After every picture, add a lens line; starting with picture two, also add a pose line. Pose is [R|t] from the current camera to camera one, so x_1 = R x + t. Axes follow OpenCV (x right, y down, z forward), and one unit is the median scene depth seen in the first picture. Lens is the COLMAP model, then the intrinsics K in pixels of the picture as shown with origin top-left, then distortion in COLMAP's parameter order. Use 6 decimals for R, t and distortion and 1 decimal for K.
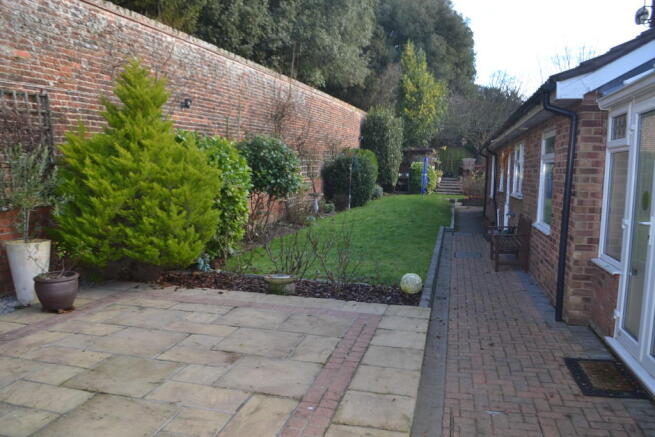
lens RADIAL K [[528.0, 0, 329.1], [0, 528.0, 221.4], [0, 0, 1]] dist [-0.080435, -0.004443]
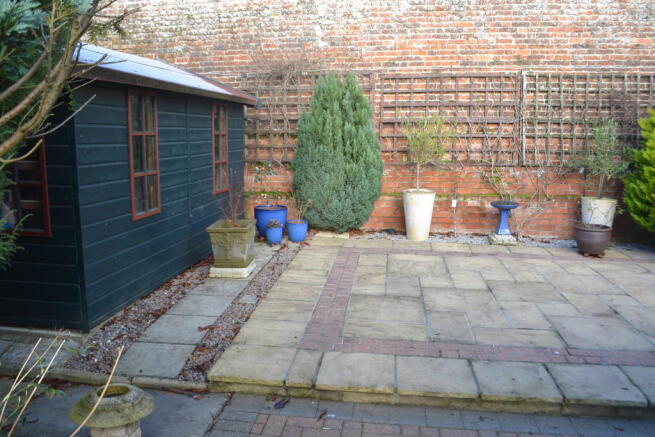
lens RADIAL K [[528.0, 0, 328.8], [0, 528.0, 216.9], [0, 0, 1]] dist [-0.080435, -0.004443]
pose [[0.094850, 0.145327, -0.984827, 0.769249], [-0.115913, 0.984170, 0.134066, -0.010983], [0.988720, 0.101438, 0.110194, 0.305959]]
